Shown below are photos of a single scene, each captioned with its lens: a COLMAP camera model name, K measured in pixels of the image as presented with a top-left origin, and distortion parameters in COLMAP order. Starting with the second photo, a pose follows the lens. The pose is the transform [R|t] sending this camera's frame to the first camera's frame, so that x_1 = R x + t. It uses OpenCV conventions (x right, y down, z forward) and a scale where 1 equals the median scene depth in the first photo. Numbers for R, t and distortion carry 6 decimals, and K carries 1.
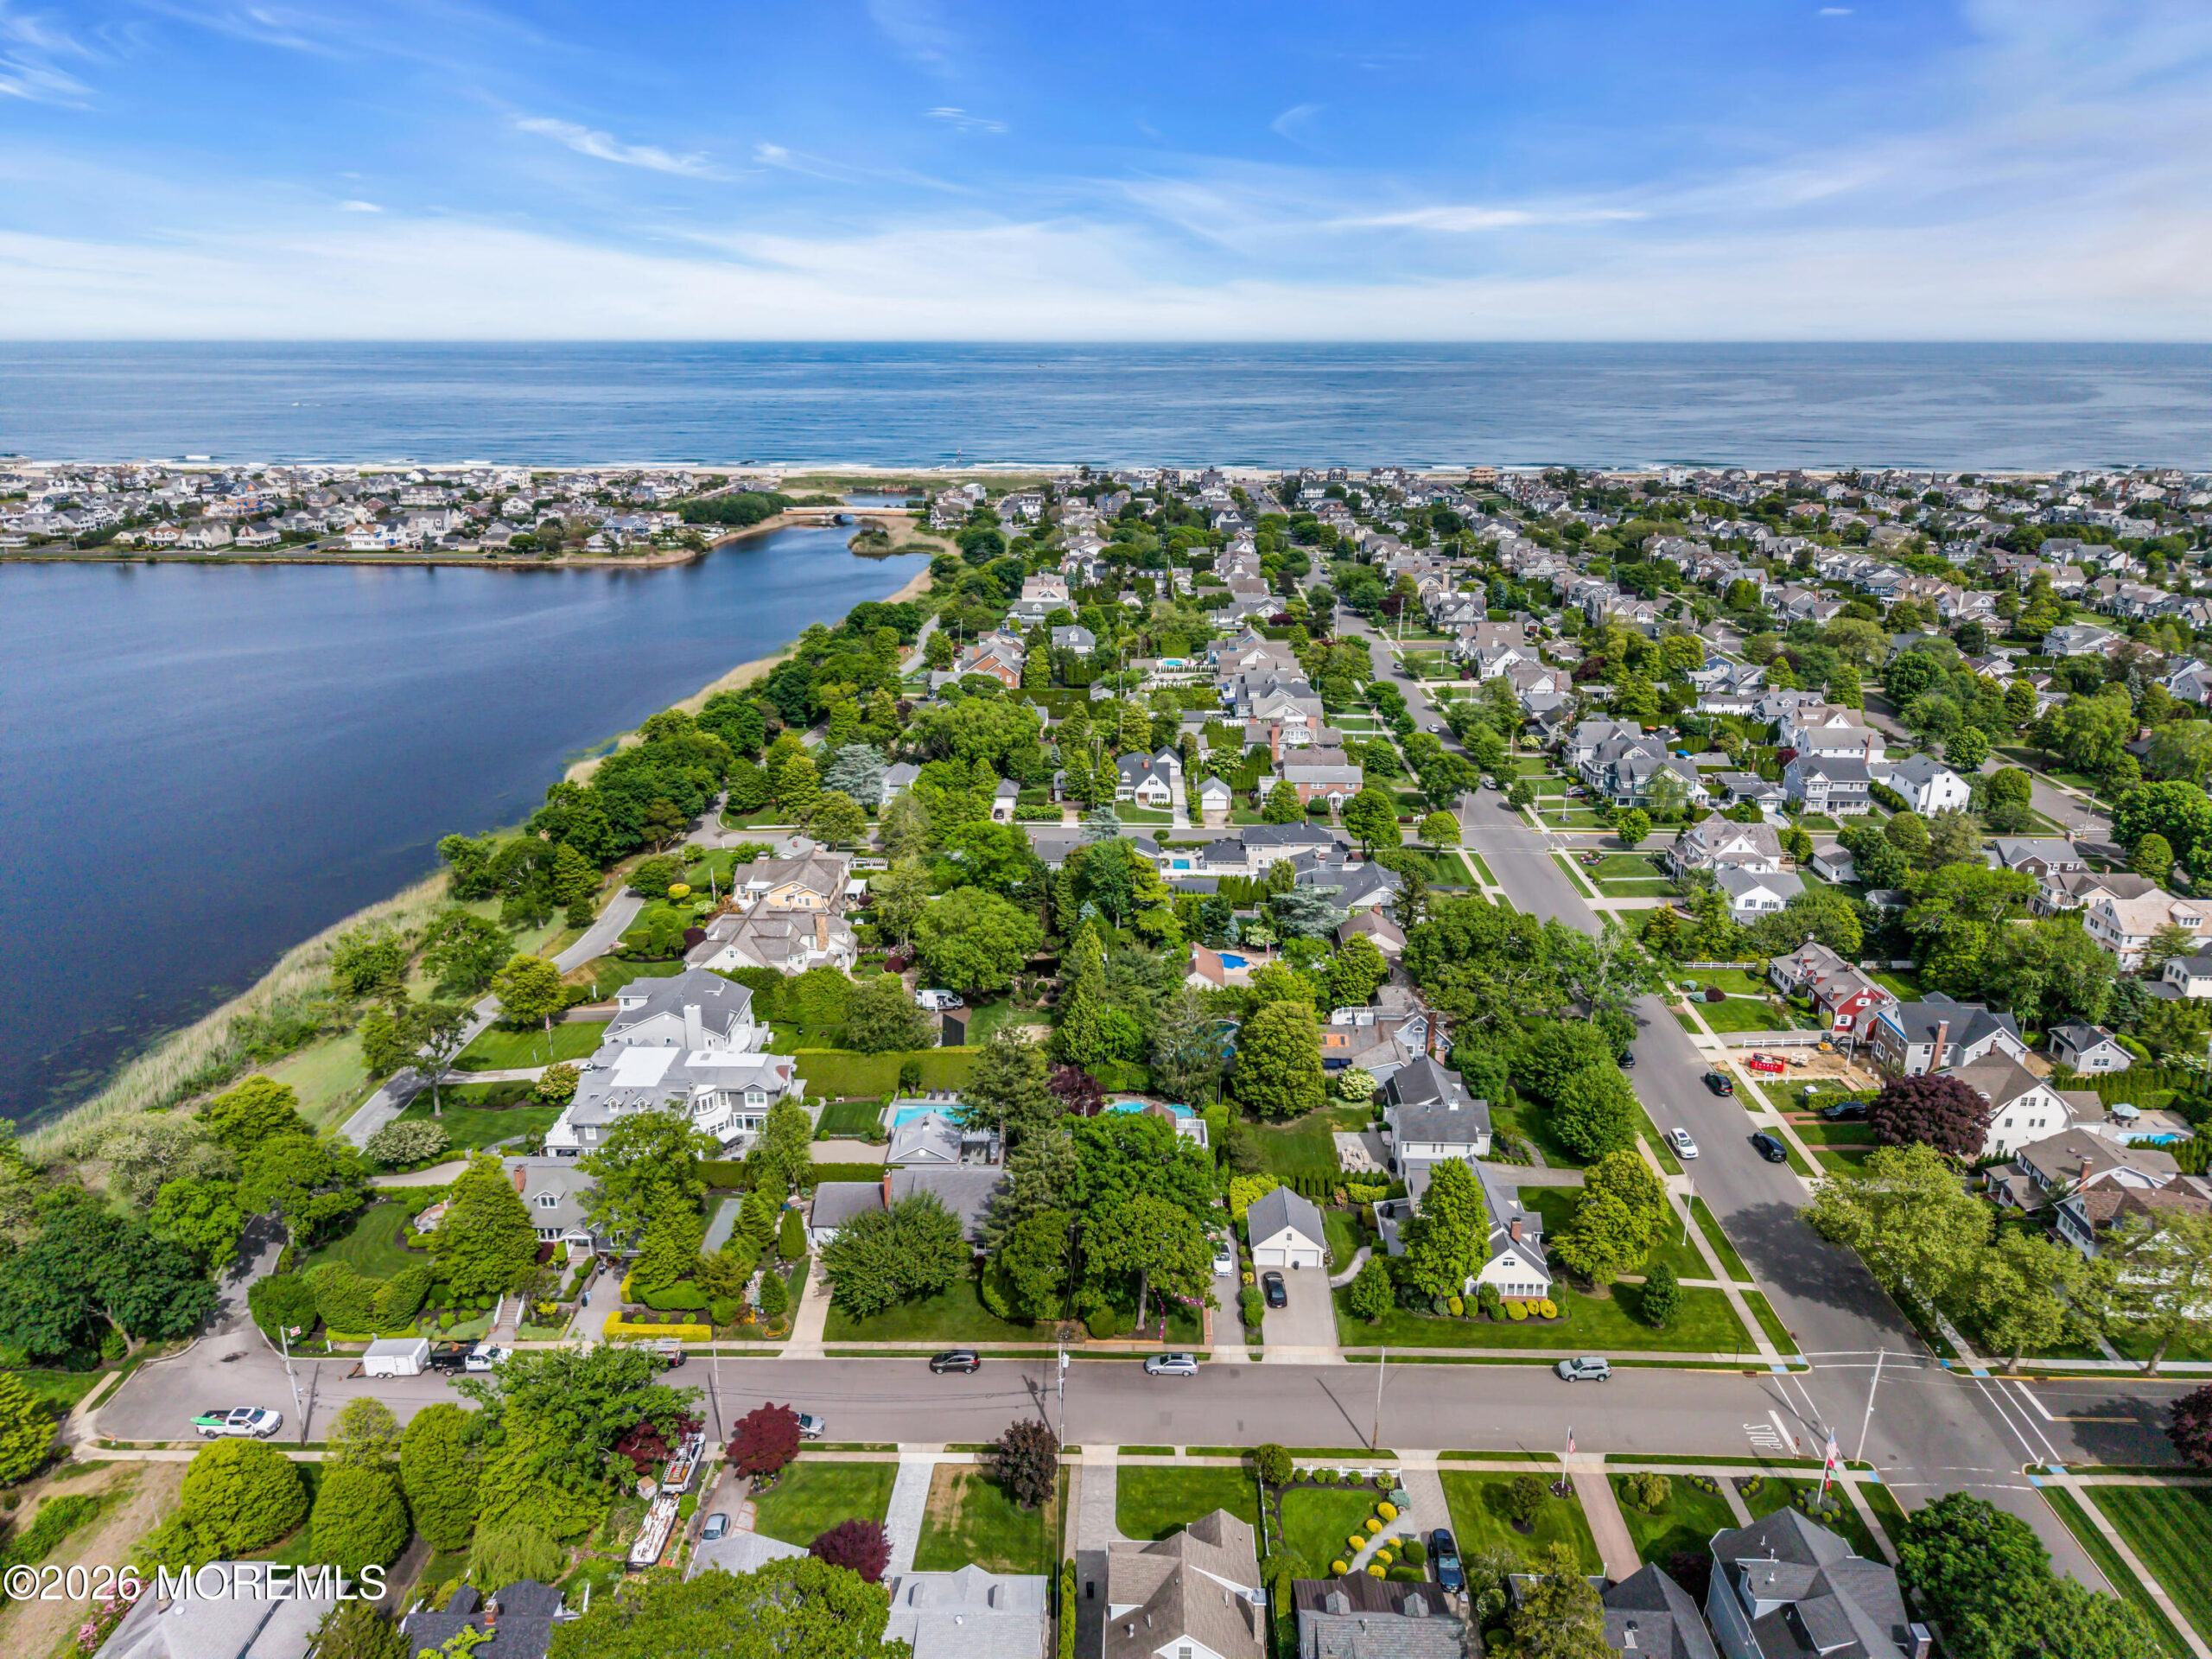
lens RADIAL K [[1479.9, 0, 1101.8], [0, 1479.9, 816.0], [0, 0, 1]] dist [0.051689, -0.058833]
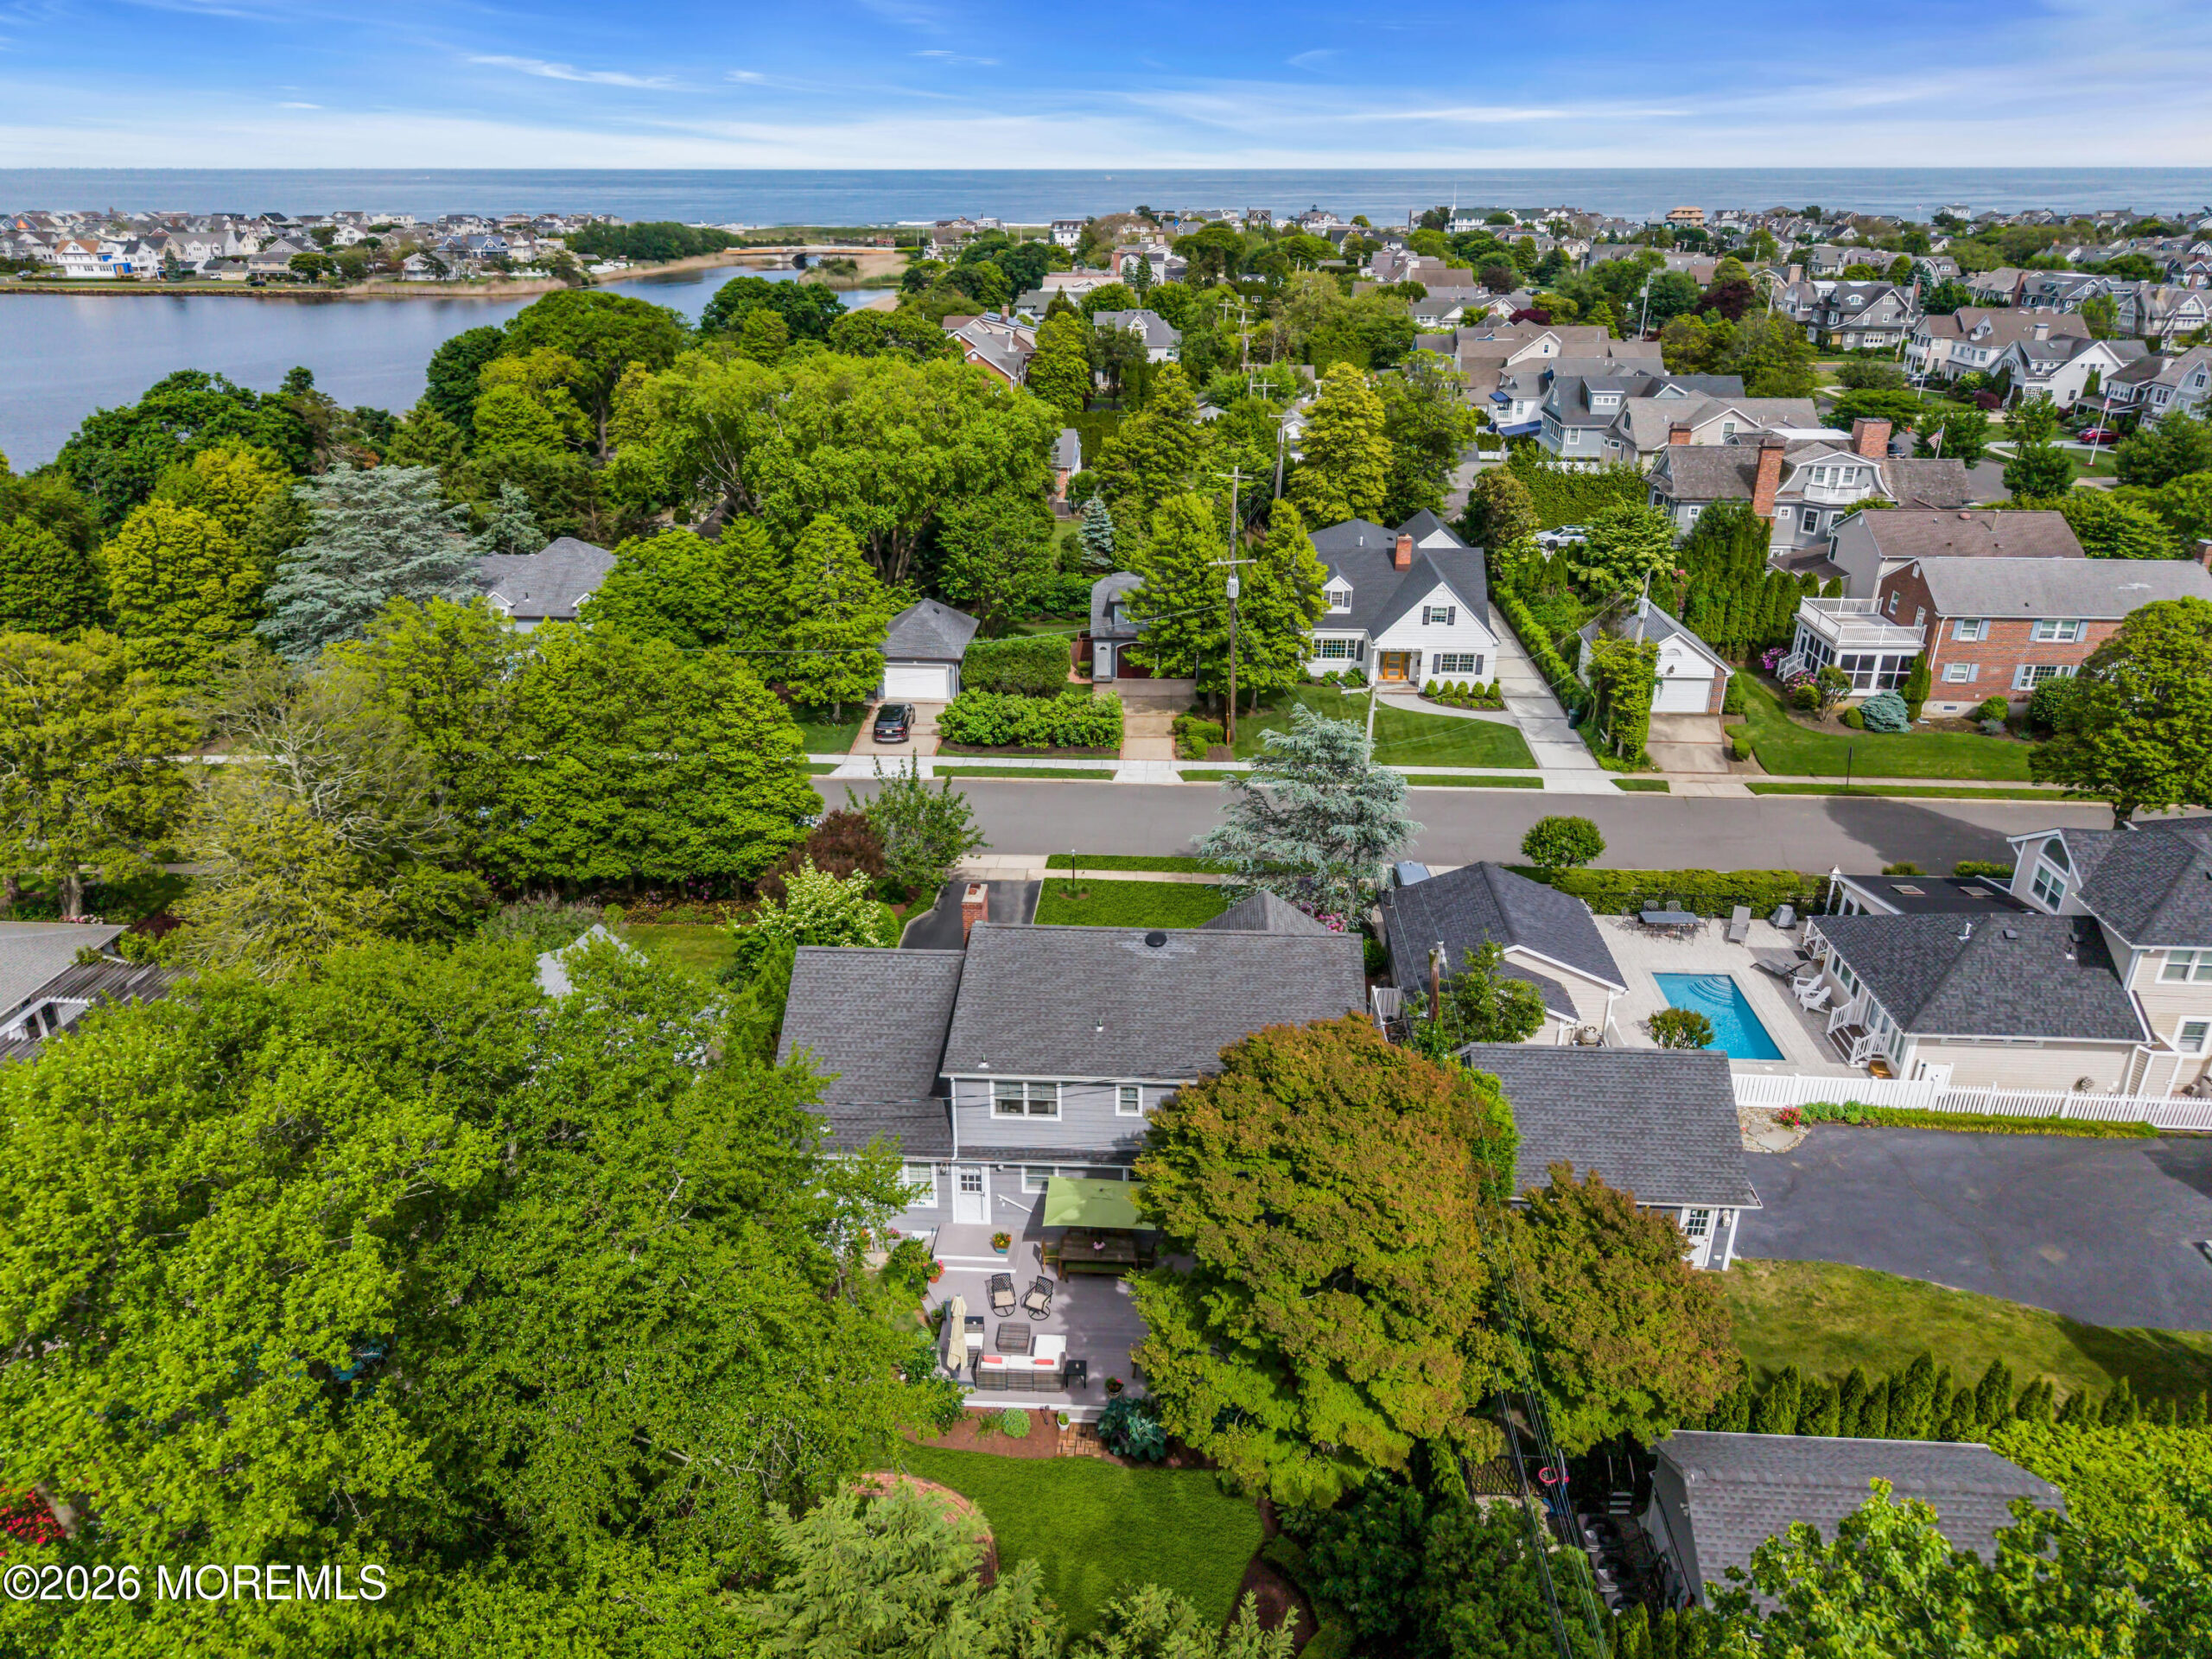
lens RADIAL K [[1479.9, 0, 1101.8], [0, 1479.9, 816.0], [0, 0, 1]] dist [0.051689, -0.058833]
pose [[0.999531, 0.012891, -0.027783, -0.021615], [-0.010166, 0.995322, 0.096074, -0.011049], [0.028892, -0.095747, 0.994986, 0.708102]]
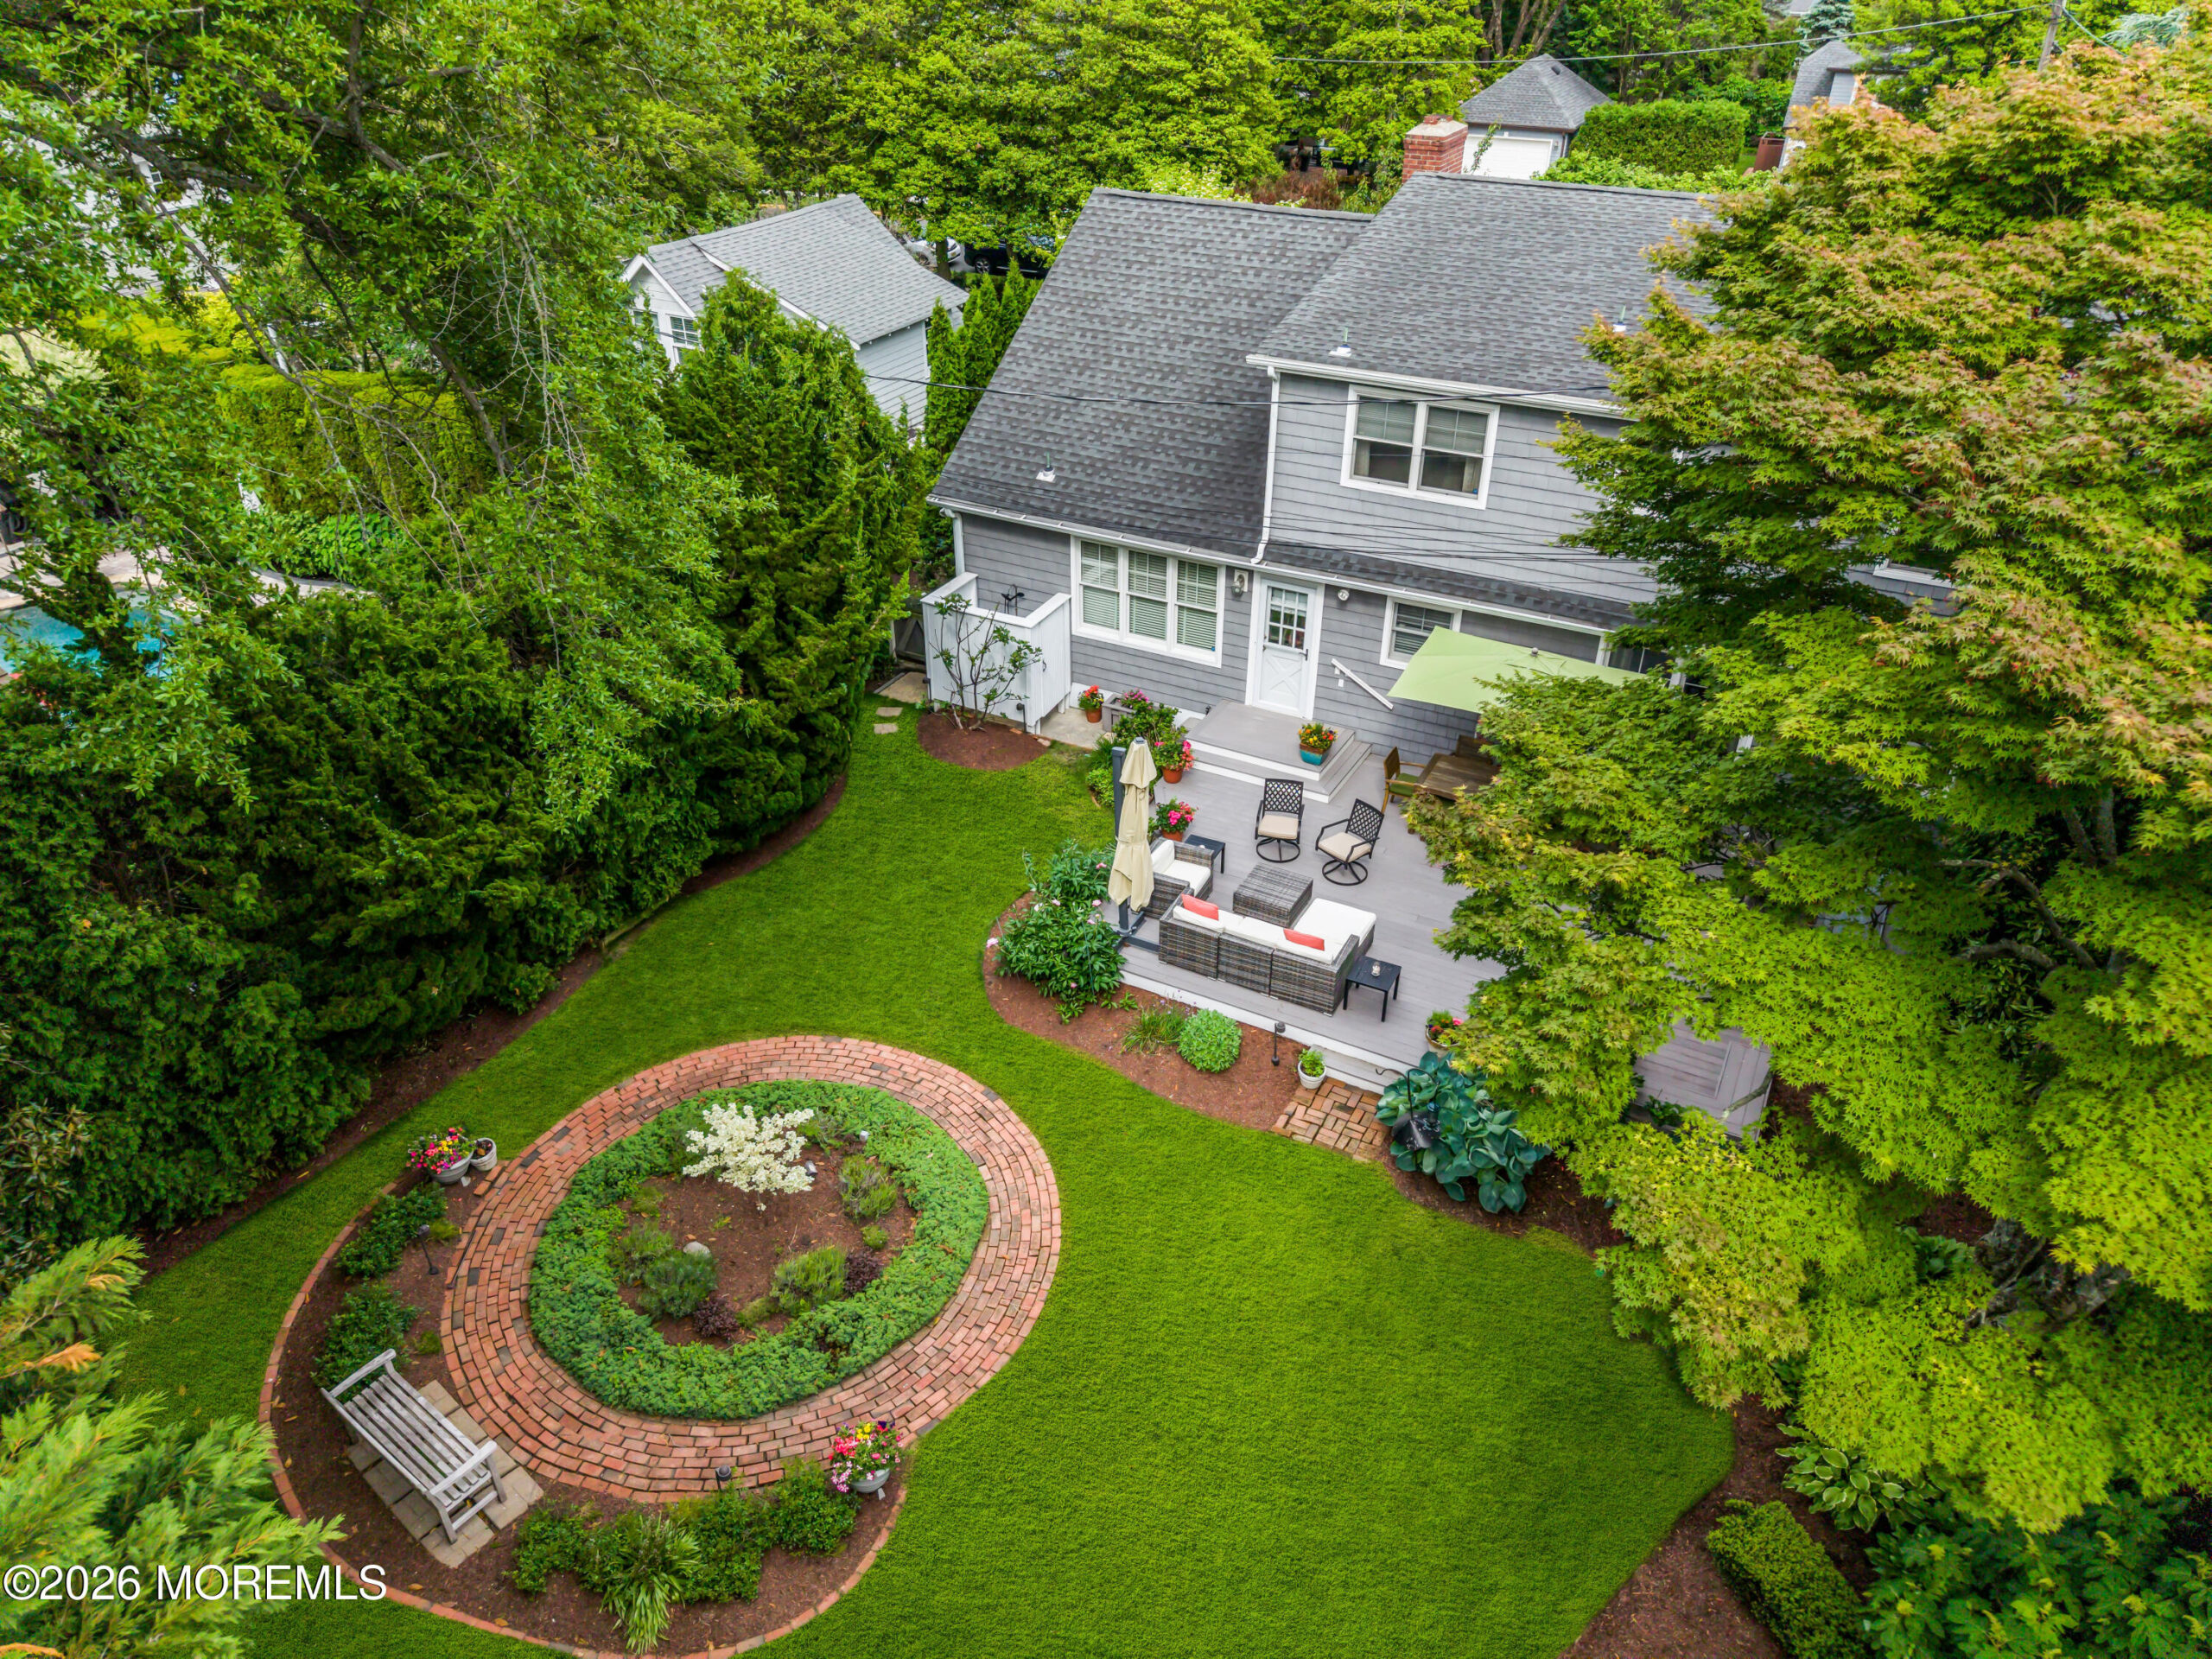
lens RADIAL K [[1479.9, 0, 1101.8], [0, 1479.9, 816.0], [0, 0, 1]] dist [0.051689, -0.058833]
pose [[0.892704, 0.241320, -0.380584, -0.015882], [-0.142162, 0.952216, 0.270323, 0.028029], [0.427633, -0.187214, 0.884354, 0.775832]]
